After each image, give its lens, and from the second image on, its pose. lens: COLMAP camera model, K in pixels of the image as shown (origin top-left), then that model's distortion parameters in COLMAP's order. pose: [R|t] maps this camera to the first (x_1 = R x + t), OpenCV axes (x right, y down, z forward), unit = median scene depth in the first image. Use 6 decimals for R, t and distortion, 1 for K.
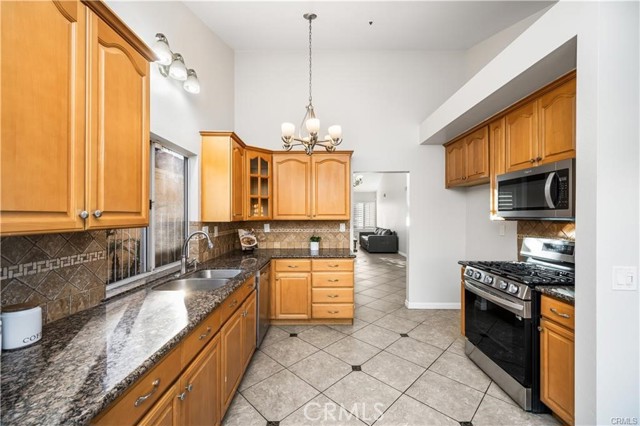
lens RADIAL K [[252.3, 0, 317.4], [0, 252.3, 216.5], [0, 0, 1]] dist [-0.002937, -0.000475]
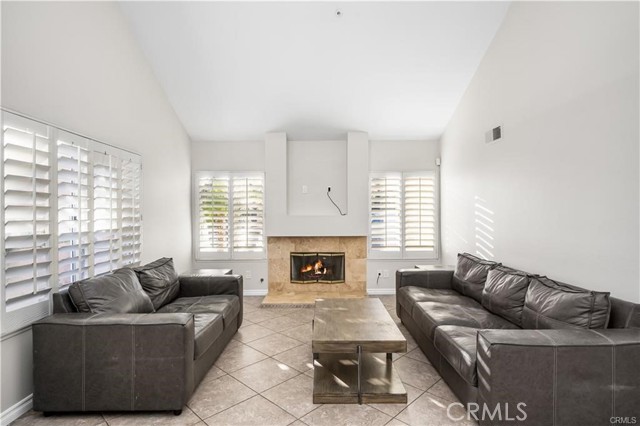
lens RADIAL K [[457.6, 0, 317.8], [0, 457.6, 217.1], [0, 0, 1]] dist [0.006339, 0.000295]
pose [[0.999954, -0.004137, 0.008601, 0.288892], [0.004439, 0.999363, -0.035399, 0.101308], [-0.008449, 0.035436, 0.999336, 1.748526]]
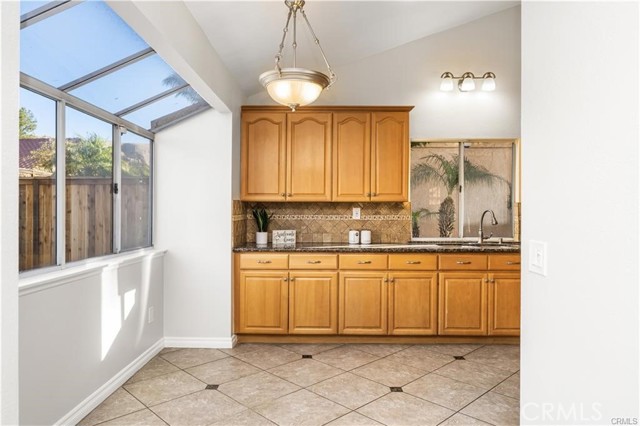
lens RADIAL K [[418.9, 0, 320.3], [0, 418.9, 213.8], [0, 0, 1]] dist [-0.008818, -0.001426]
pose [[-0.004476, 0.006168, -0.999971, 1.007231], [-0.005889, 0.999963, 0.006194, 0.048667], [0.999973, 0.005917, -0.004440, 0.156094]]
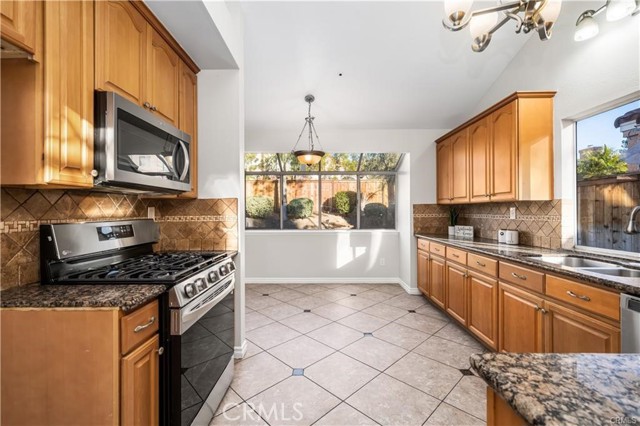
lens RADIAL K [[276.1, 0, 319.2], [0, 276.1, 211.6], [0, 0, 1]] dist [-0.000677, -0.000106]
pose [[-0.999990, 0.002417, 0.003650, 0.255441], [0.002426, 0.999994, 0.002380, 0.047005], [-0.003644, 0.002389, -0.999991, 1.177492]]
